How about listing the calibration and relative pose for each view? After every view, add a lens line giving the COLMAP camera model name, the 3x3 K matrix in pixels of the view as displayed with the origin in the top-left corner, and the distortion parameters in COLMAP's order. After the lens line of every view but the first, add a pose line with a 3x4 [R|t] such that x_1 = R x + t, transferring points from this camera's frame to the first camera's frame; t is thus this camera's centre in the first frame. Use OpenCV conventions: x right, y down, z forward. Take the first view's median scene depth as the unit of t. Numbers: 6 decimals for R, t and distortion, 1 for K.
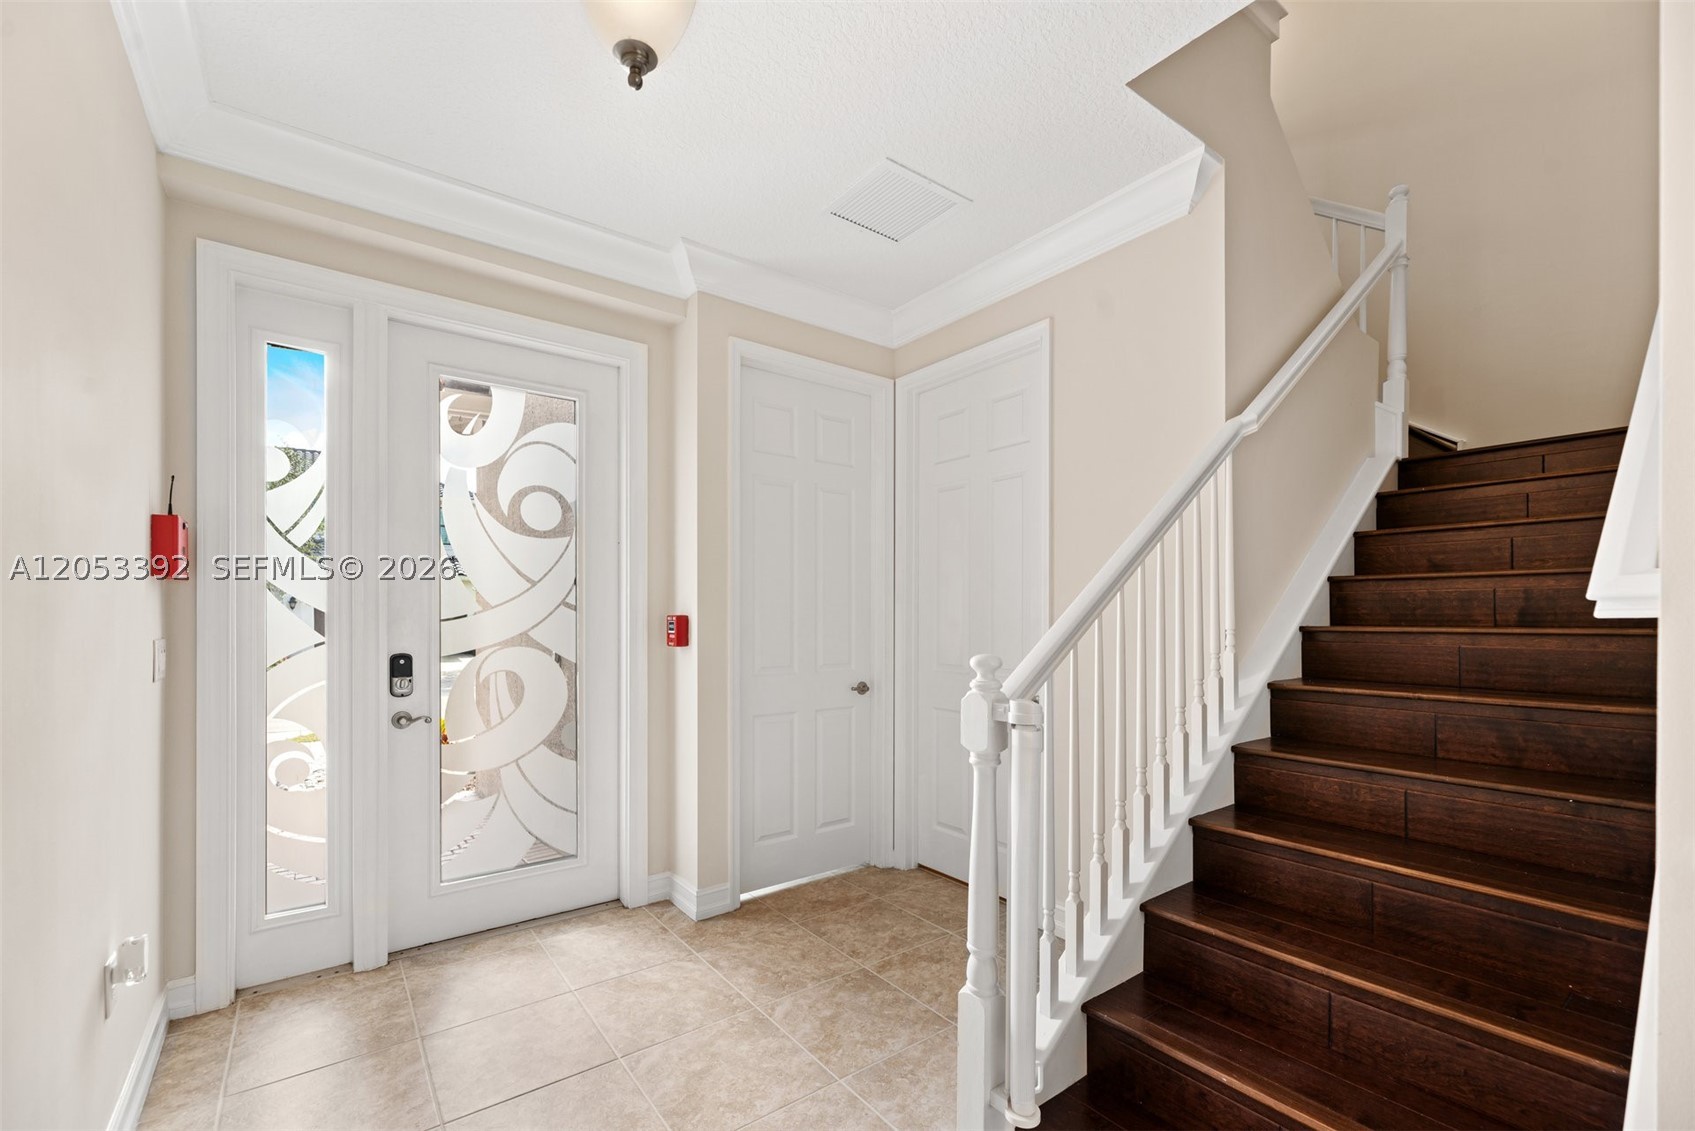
lens RADIAL K [[692.3, 0, 809.7], [0, 692.3, 622.0], [0, 0, 1]] dist [-0.000033, -0.000271]
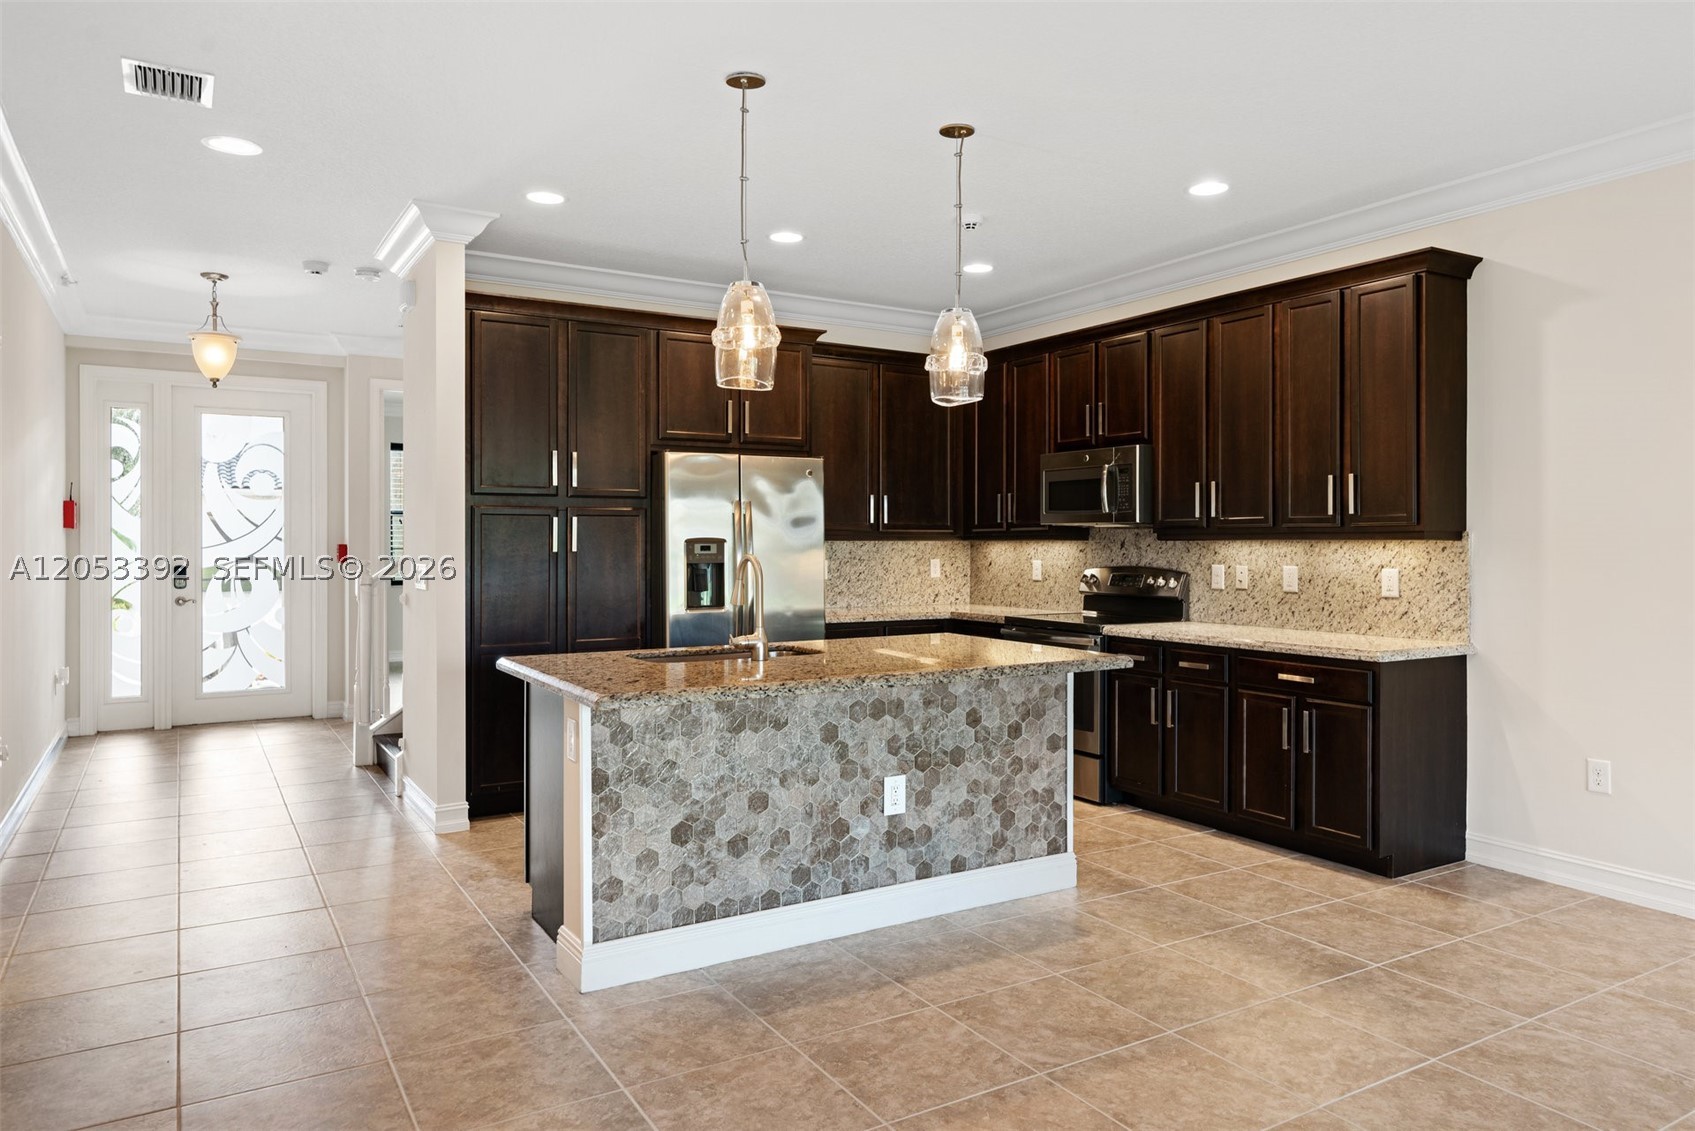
lens RADIAL K [[1117.8, 0, 846.5], [0, 1117.8, 539.1], [0, 0, 1]] dist [0.000858, -0.000100]
pose [[0.996046, -0.000940, -0.088839, 1.353709], [0.000601, 0.999992, -0.003841, -0.012052], [0.088841, 0.003772, 0.996039, -1.698829]]
